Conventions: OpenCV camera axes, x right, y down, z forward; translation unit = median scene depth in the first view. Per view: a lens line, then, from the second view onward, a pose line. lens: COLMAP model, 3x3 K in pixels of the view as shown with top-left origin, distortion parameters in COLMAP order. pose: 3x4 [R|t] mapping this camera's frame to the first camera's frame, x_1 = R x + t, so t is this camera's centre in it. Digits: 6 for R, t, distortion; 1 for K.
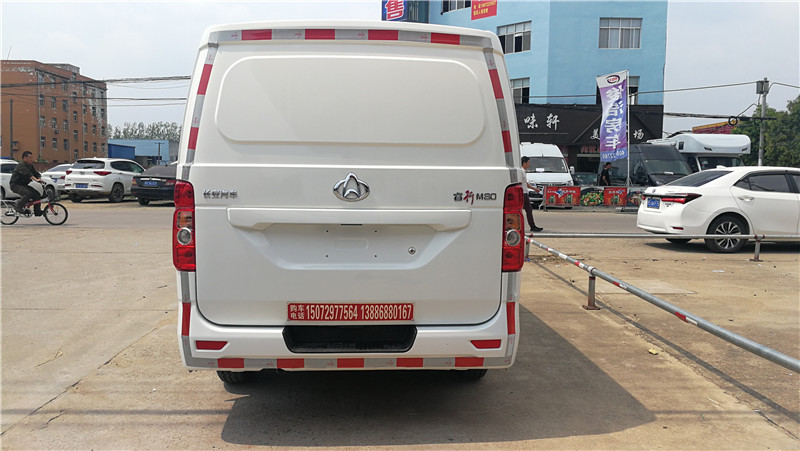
lens RADIAL K [[653.1, 0, 396.9], [0, 653.1, 222.2], [0, 0, 1]] dist [0.021904, -0.021741]
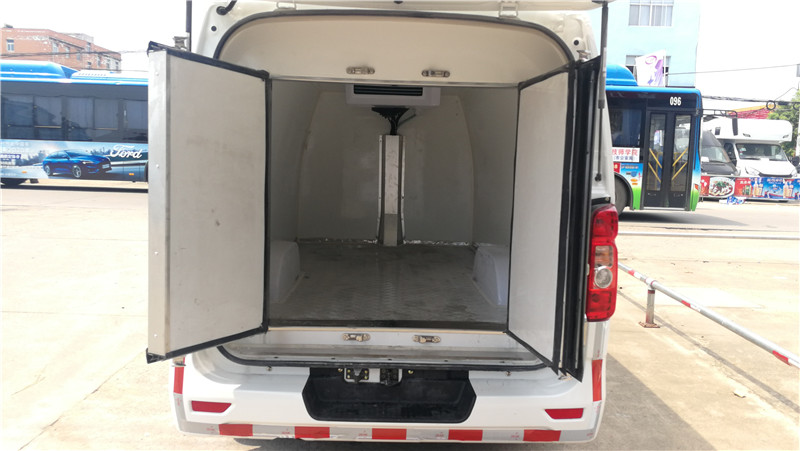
lens RADIAL K [[653.1, 0, 405.9], [0, 653.1, 226.2], [0, 0, 1]] dist [0.021904, -0.021741]
pose [[0.999780, 0.018756, -0.009415, -0.028148], [-0.018344, 0.998946, 0.042086, -0.037511], [0.010194, -0.041904, 0.999070, 0.135115]]
